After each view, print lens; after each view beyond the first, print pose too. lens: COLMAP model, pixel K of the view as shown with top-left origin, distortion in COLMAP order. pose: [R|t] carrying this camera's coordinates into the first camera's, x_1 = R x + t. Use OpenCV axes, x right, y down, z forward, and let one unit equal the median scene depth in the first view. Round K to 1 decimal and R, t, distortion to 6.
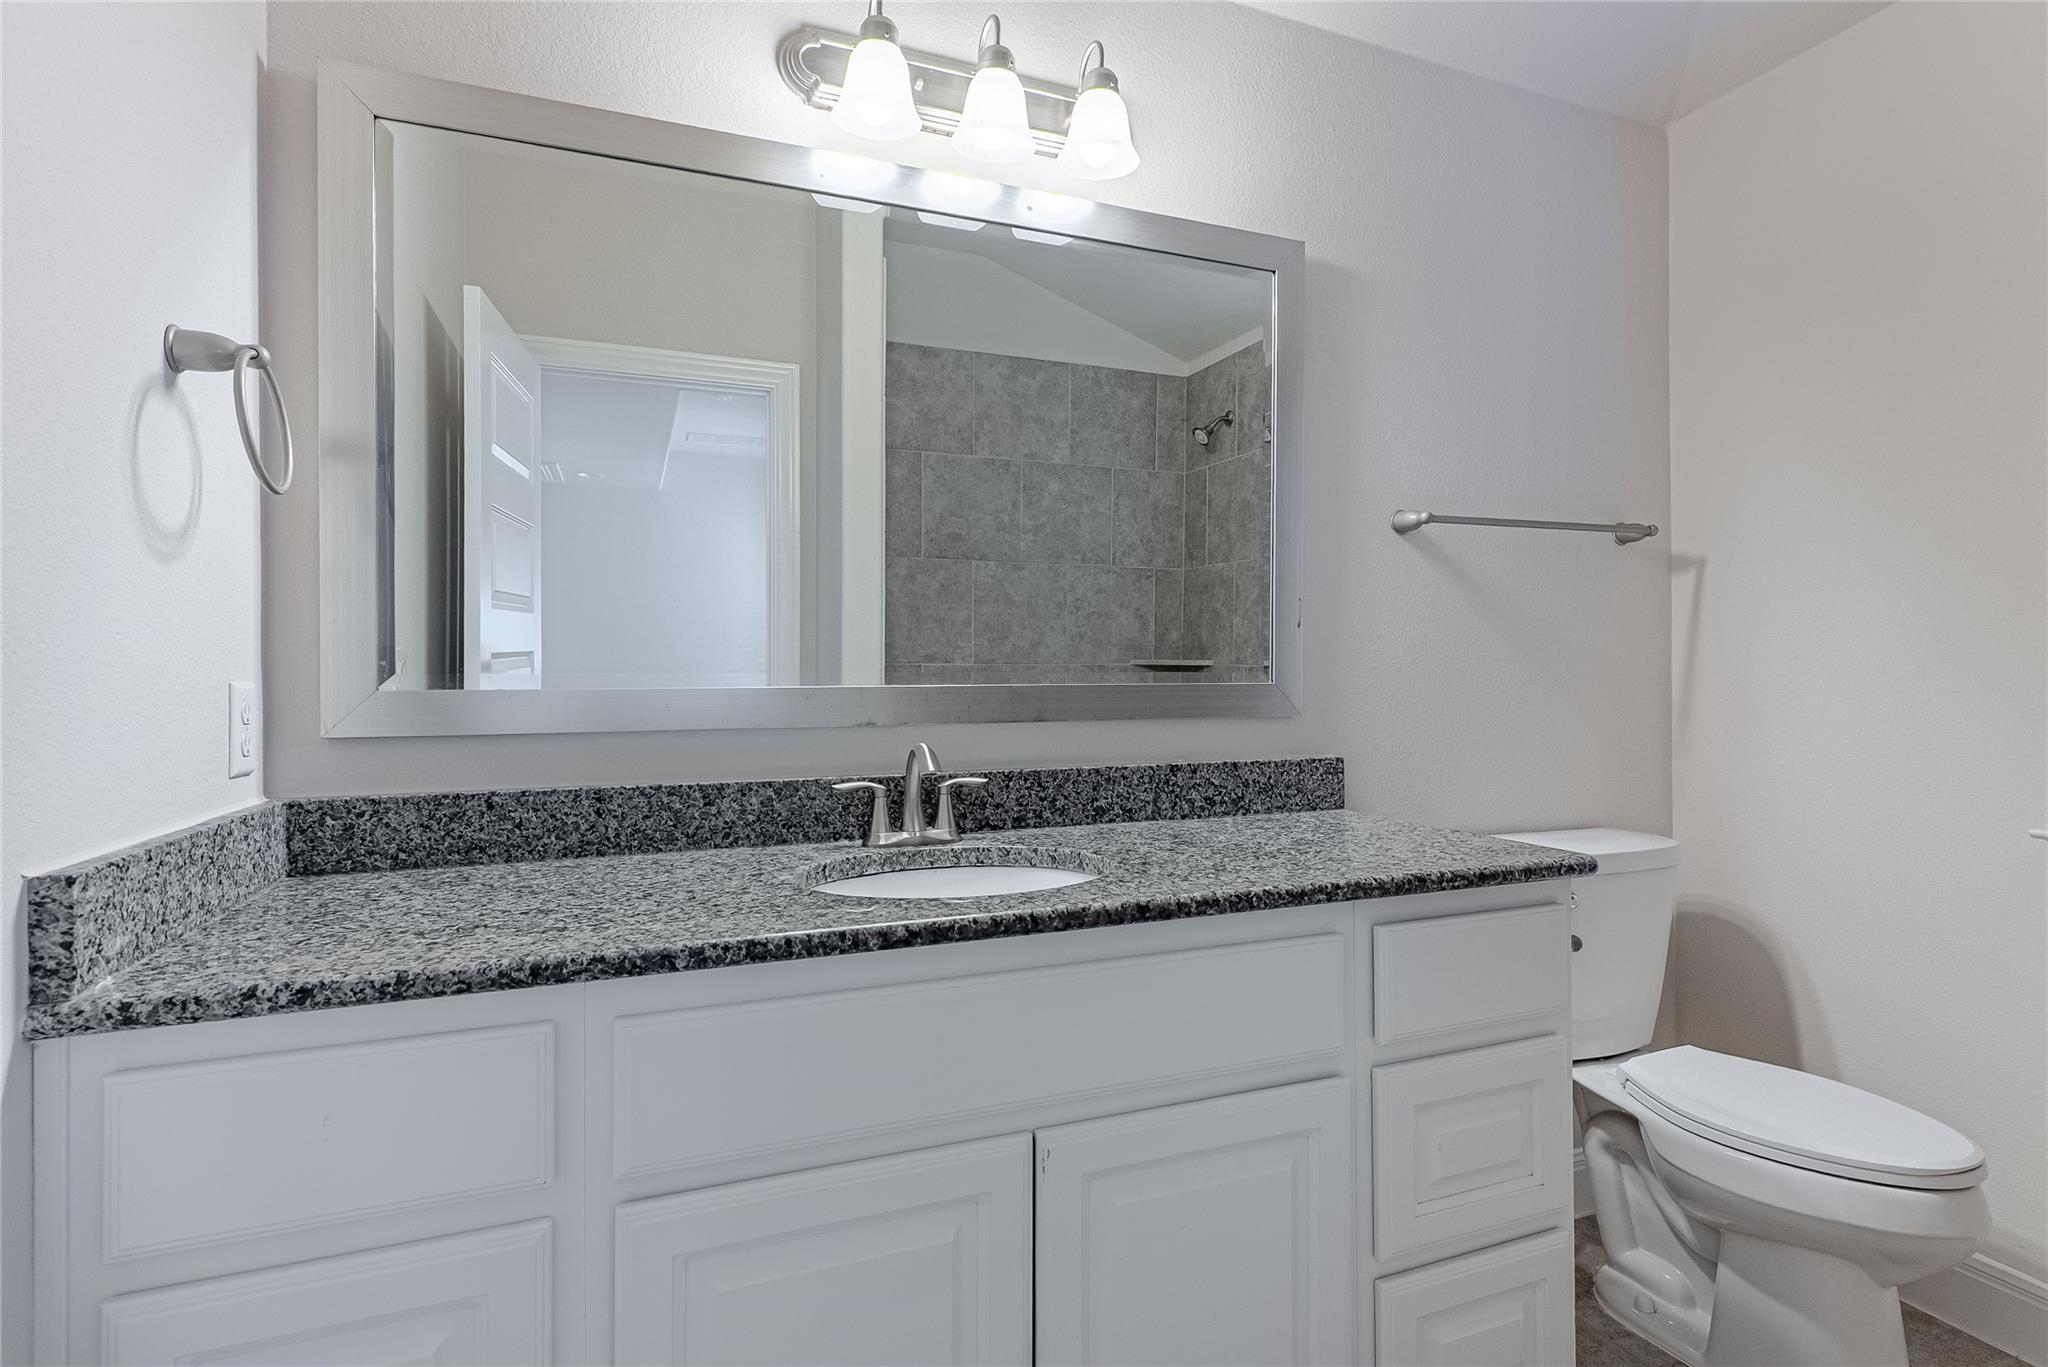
lens RADIAL K [[987.9, 0, 1024.7], [0, 987.9, 672.0], [0, 0, 1]] dist [0.001166, -0.000250]
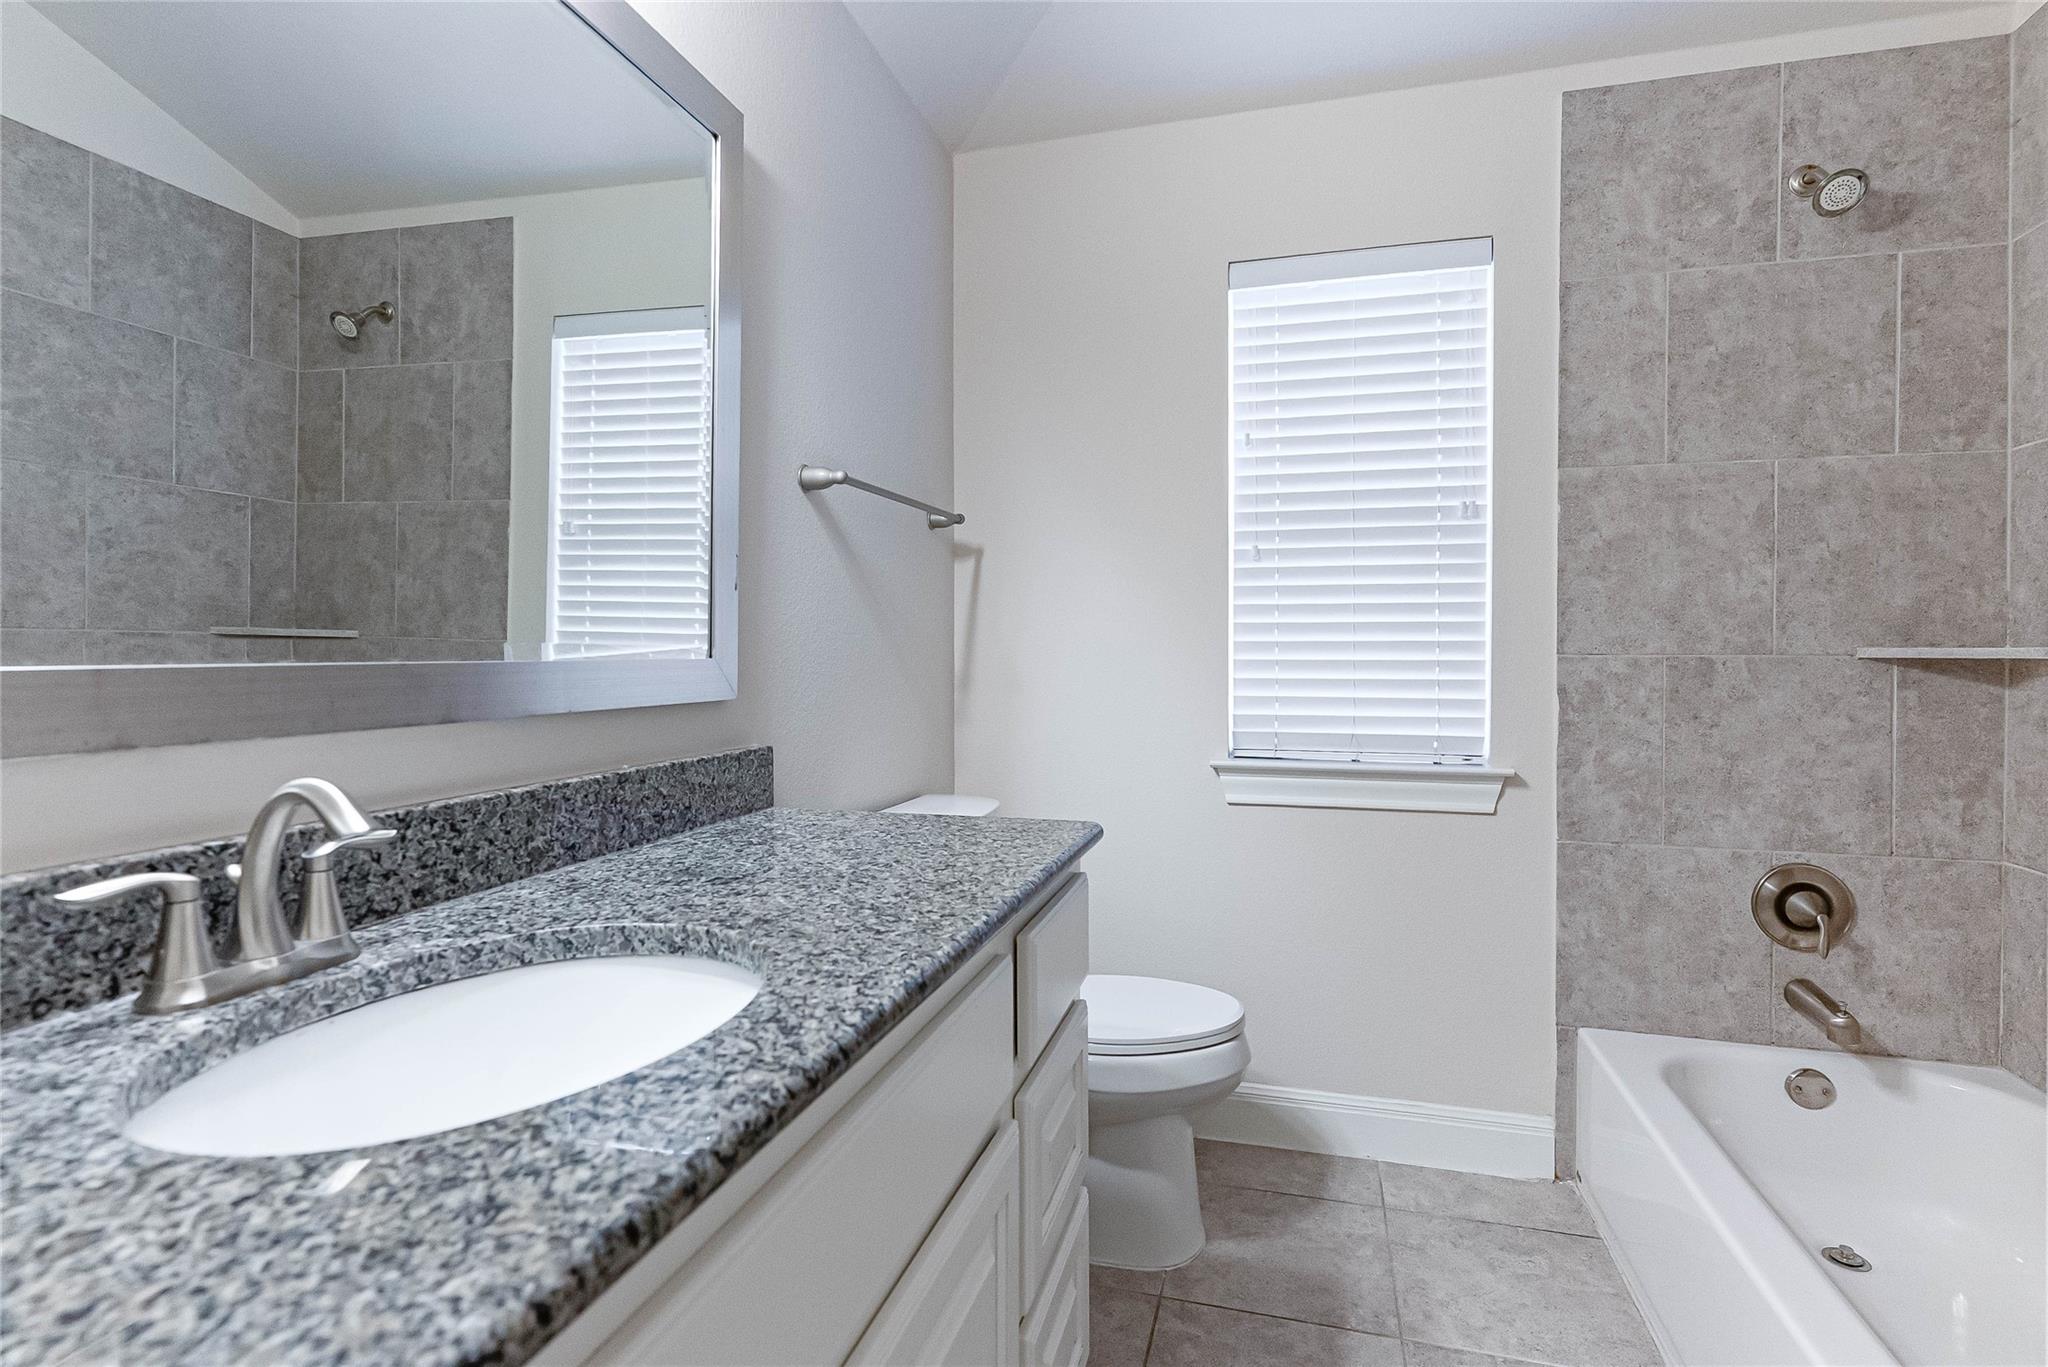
lens RADIAL K [[993.2, 0, 1028.7], [0, 993.2, 649.5], [0, 0, 1]] dist [-0.000585, 0.007291]
pose [[0.600068, 0.004768, 0.799935, -0.109941], [-0.005105, 0.999985, -0.002132, 0.001970], [-0.799933, -0.002804, 0.600083, 0.148900]]
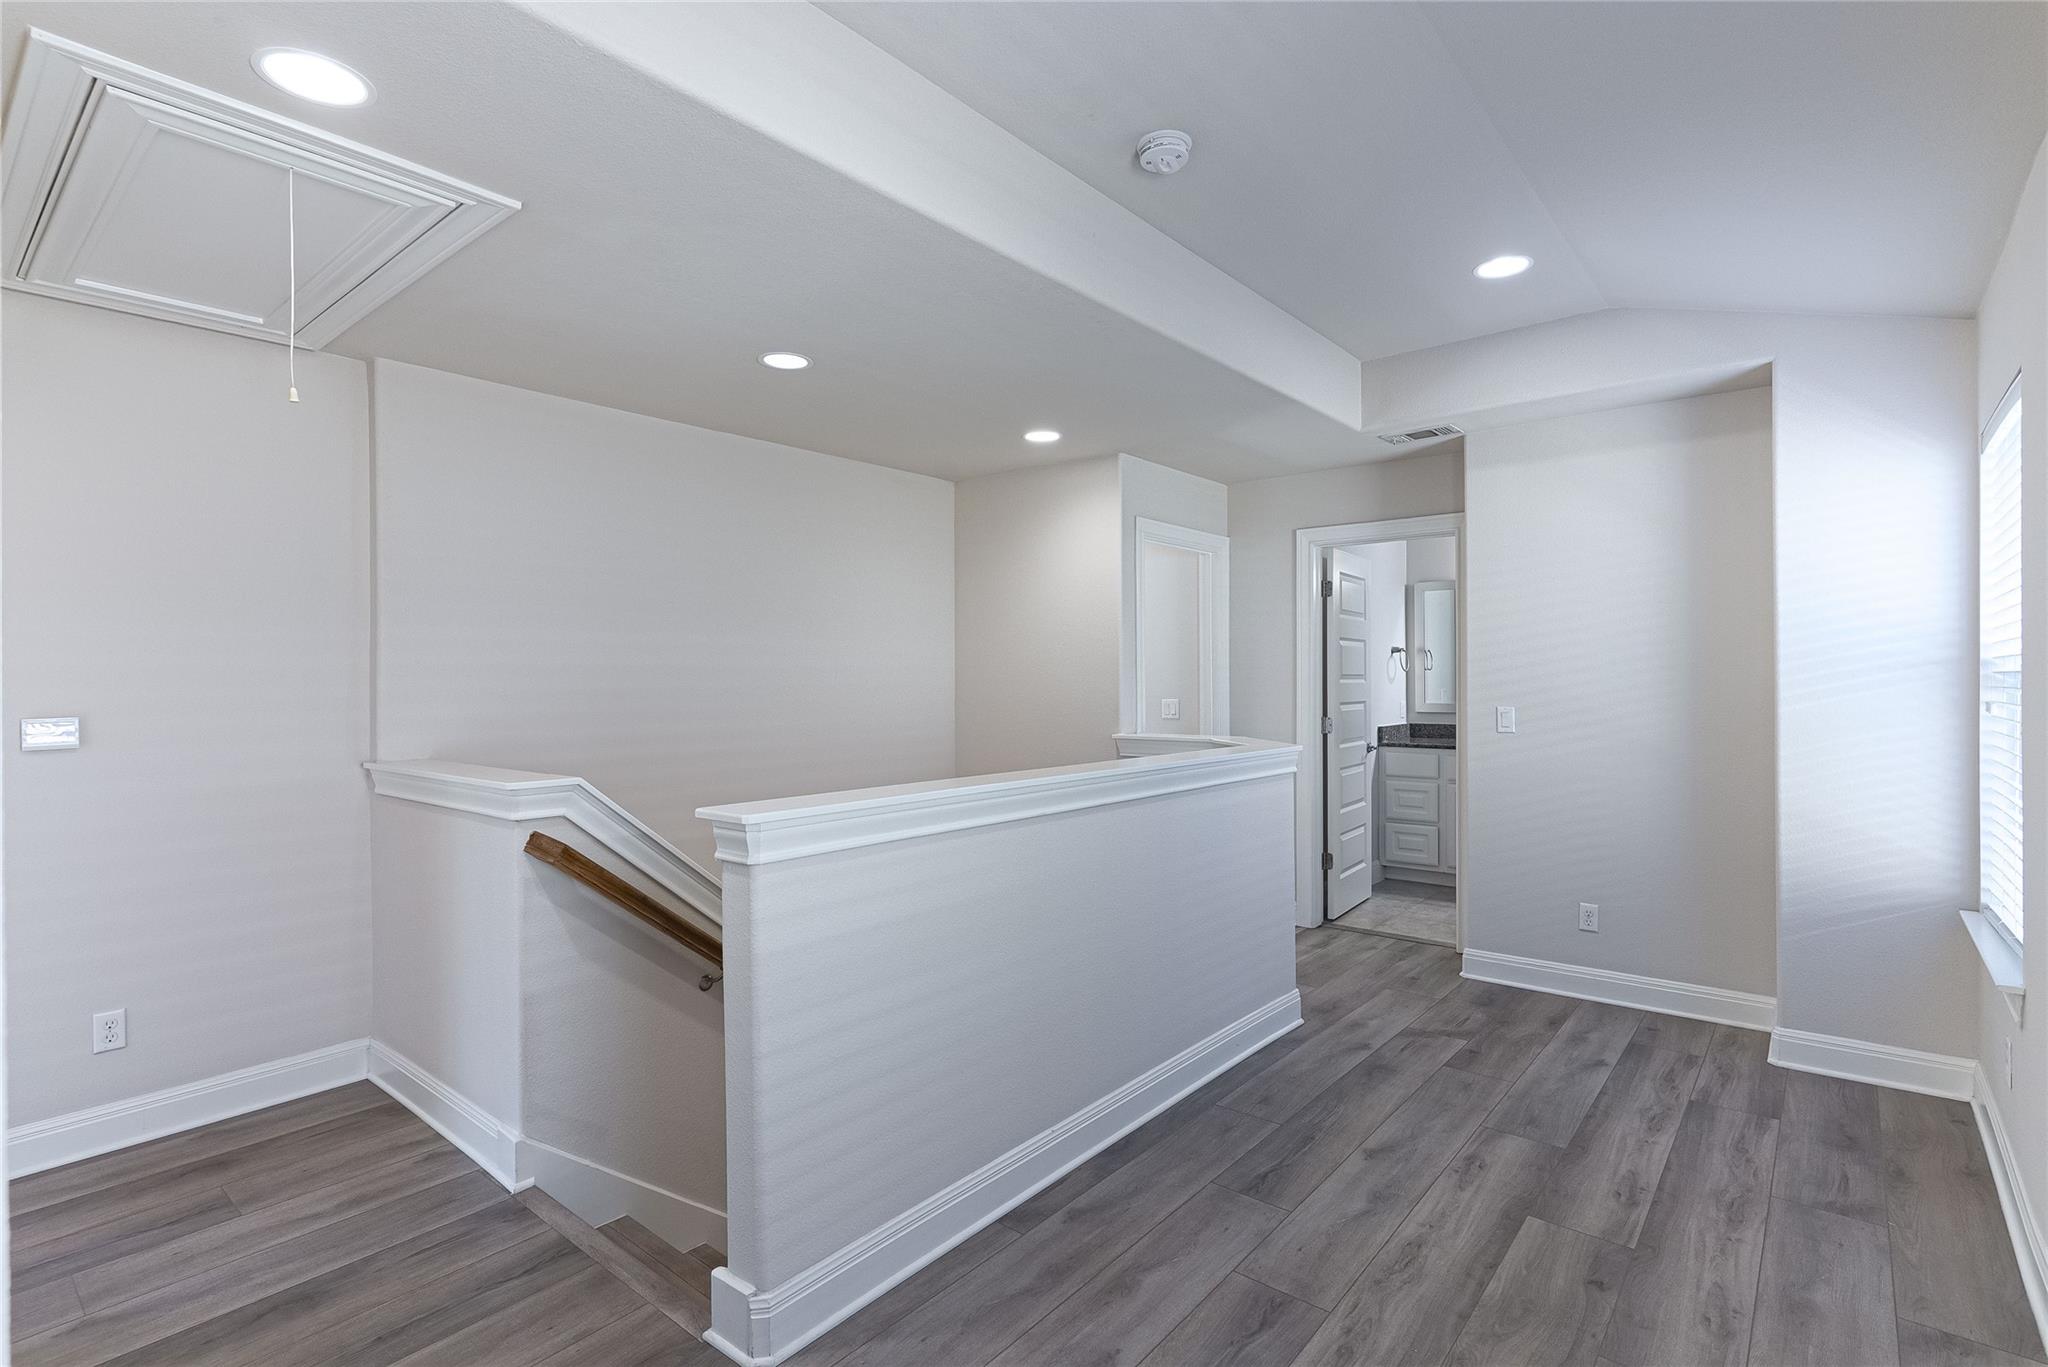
lens RADIAL K [[987.9, 0, 1024.7], [0, 987.9, 672.0], [0, 0, 1]] dist [0.001166, -0.000250]
pose [[0.478326, -0.001400, -0.878181, 0.344444], [0.006308, 0.999978, 0.001842, -0.019934], [0.878160, -0.006420, 0.478324, -0.395182]]
